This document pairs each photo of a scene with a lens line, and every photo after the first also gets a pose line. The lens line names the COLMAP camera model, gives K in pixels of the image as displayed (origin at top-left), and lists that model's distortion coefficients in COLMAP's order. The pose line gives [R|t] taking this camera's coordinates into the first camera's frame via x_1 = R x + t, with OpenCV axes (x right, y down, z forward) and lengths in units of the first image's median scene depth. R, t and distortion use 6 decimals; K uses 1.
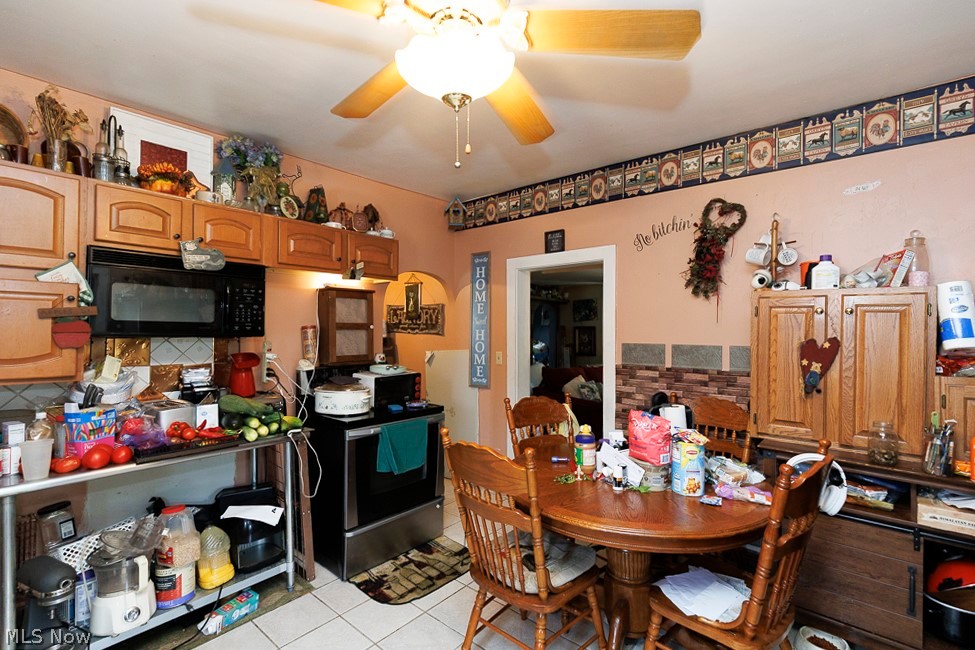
lens RADIAL K [[434.6, 0, 485.1], [0, 434.6, 325.5], [0, 0, 1]] dist [-0.000293, -0.001164]
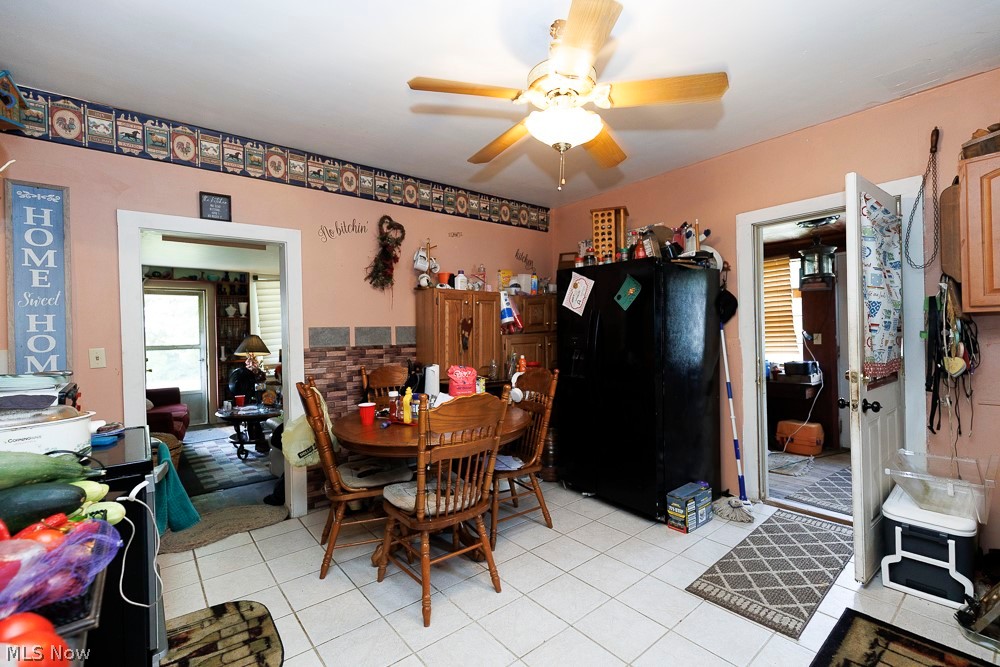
lens RADIAL K [[445.7, 0, 497.9], [0, 445.7, 333.0], [0, 0, 1]] dist [-0.000293, -0.001164]
pose [[0.181878, -0.015116, 0.983205, -0.667651], [0.011488, 0.999846, 0.013246, 0.046524], [-0.983254, 0.008886, 0.182023, 0.377918]]
